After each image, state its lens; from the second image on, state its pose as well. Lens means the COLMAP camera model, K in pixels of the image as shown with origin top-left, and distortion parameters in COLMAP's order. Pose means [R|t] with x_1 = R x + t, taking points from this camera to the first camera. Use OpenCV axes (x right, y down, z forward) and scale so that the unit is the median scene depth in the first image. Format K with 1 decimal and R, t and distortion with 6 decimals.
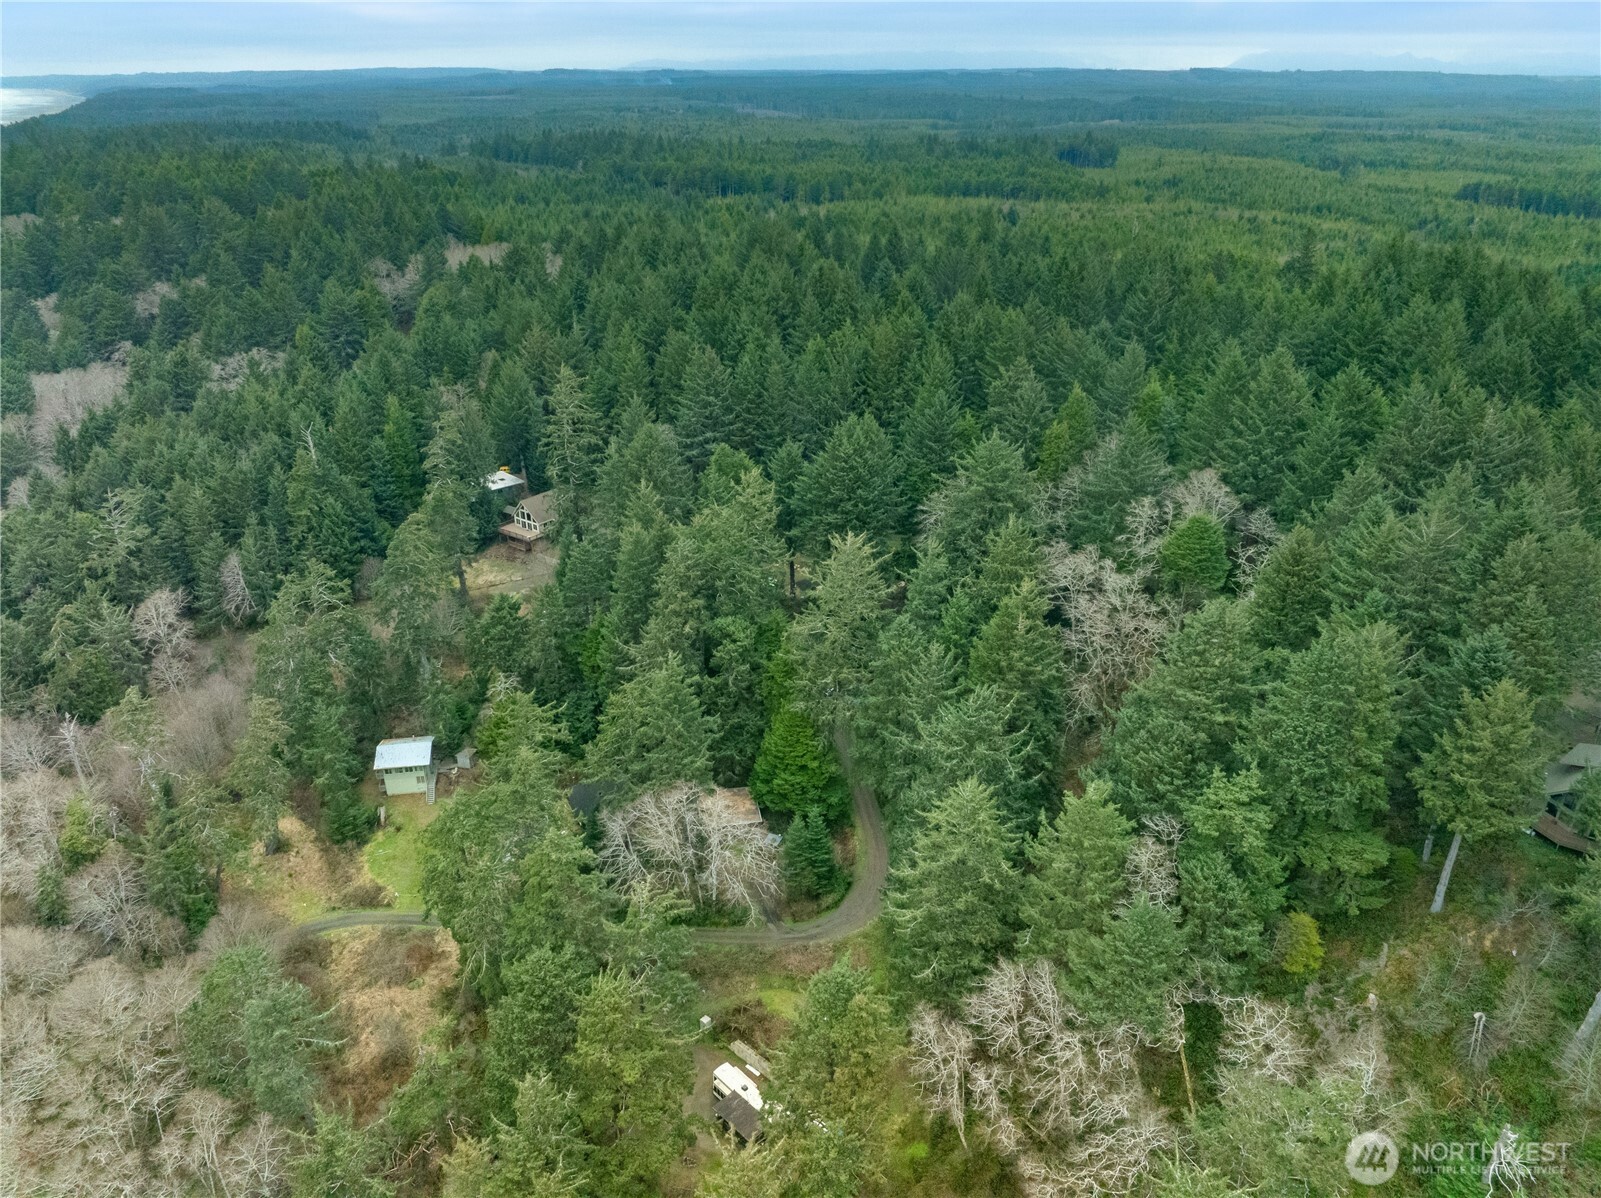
lens RADIAL K [[1122.9, 0, 800.5], [0, 1122.9, 599.0], [0, 0, 1]] dist [-0.041063, -0.004193]
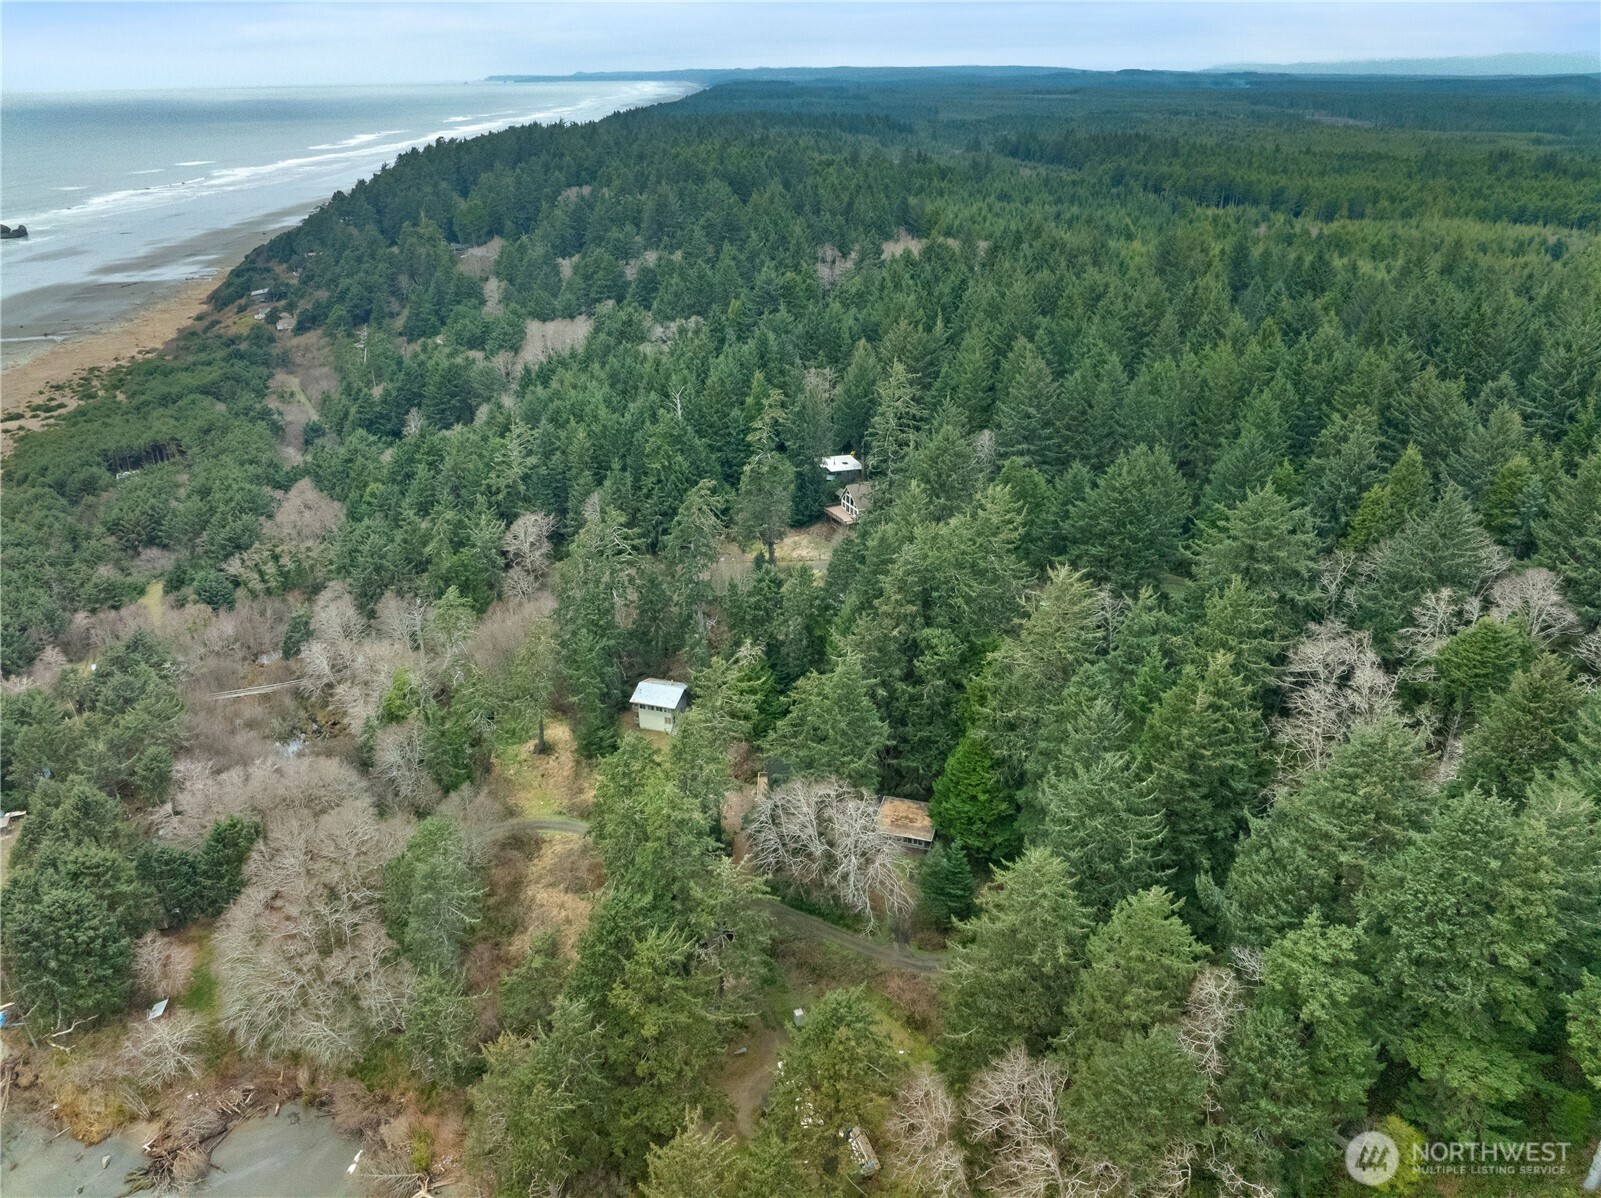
lens RADIAL K [[1122.3, 0, 800.5], [0, 1122.3, 599.0], [0, 0, 1]] dist [-0.058076, 0.027809]
pose [[0.893849, 0.188975, -0.406599, 0.183529], [-0.188535, 0.981187, 0.041561, -0.023010], [0.406804, 0.039509, 0.912661, 0.047492]]
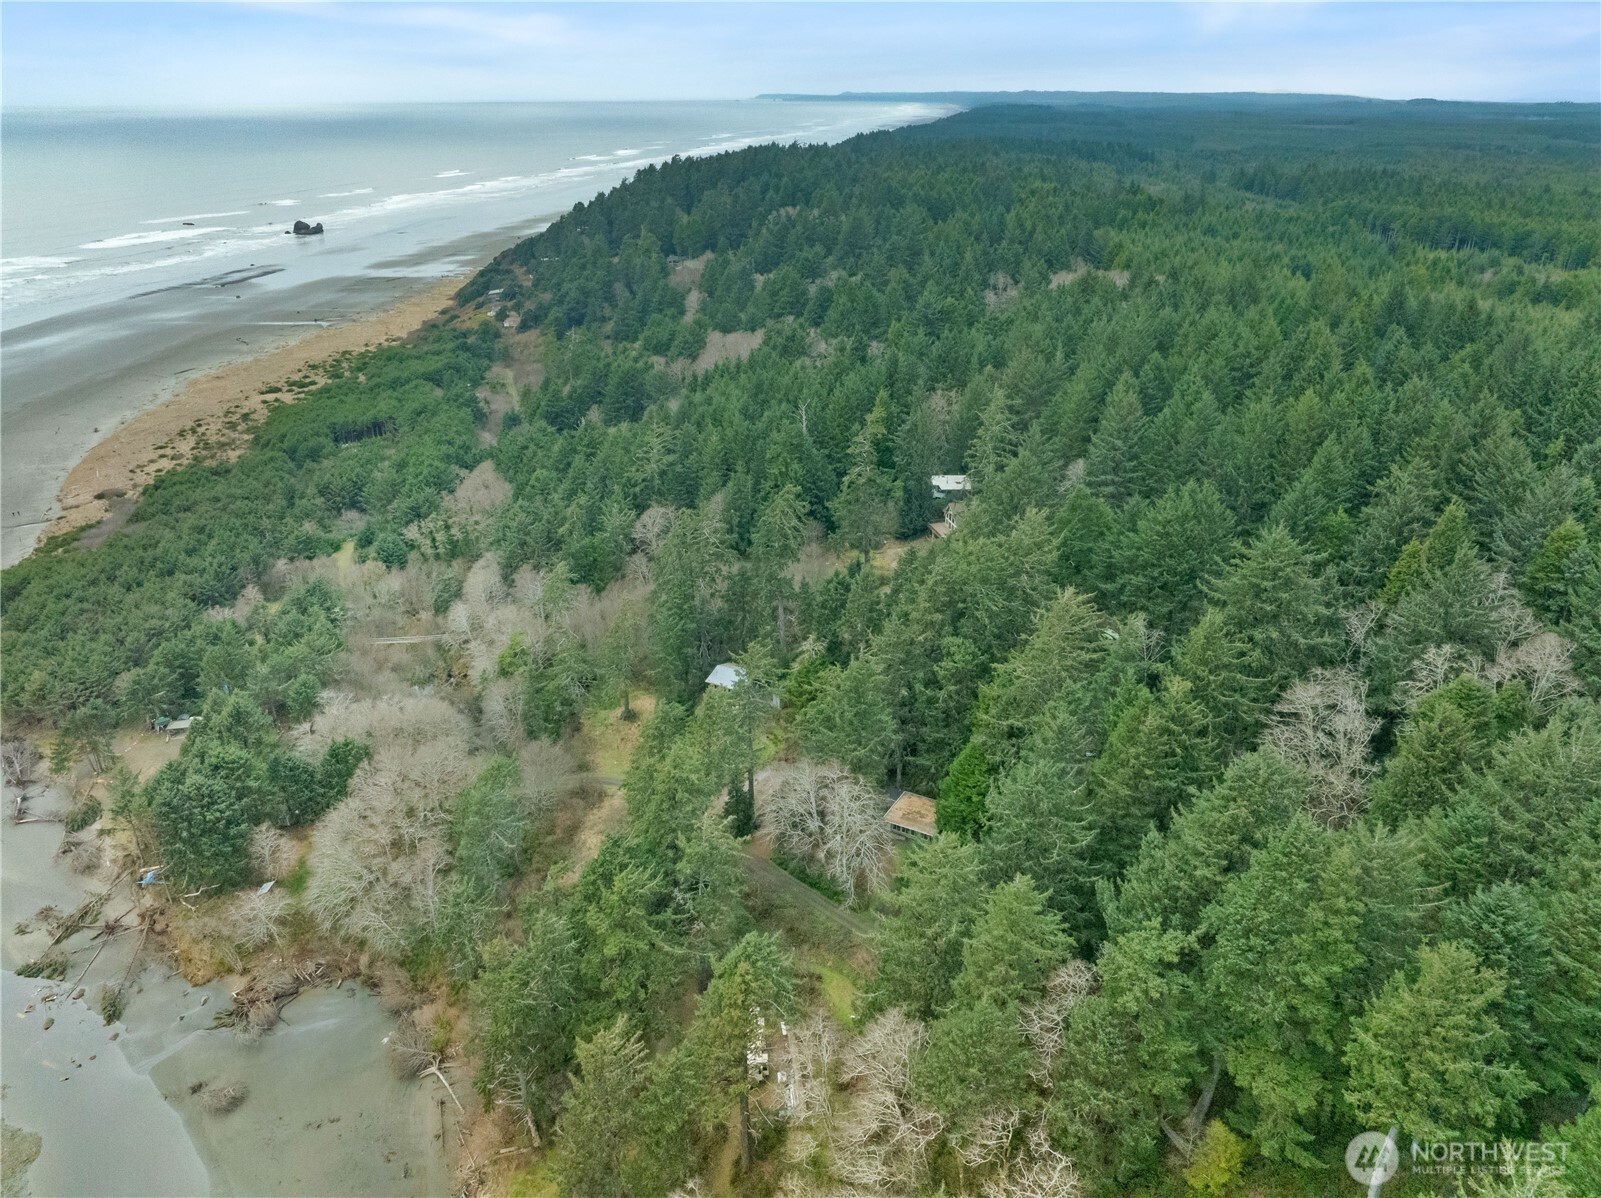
lens RADIAL K [[1122.3, 0, 800.5], [0, 1122.3, 599.0], [0, 0, 1]] dist [-0.058076, 0.027809]
pose [[0.776299, 0.263369, -0.572710, 0.337203], [-0.273248, 0.959336, 0.070781, -0.043194], [0.568063, 0.101545, 0.816697, 0.053503]]
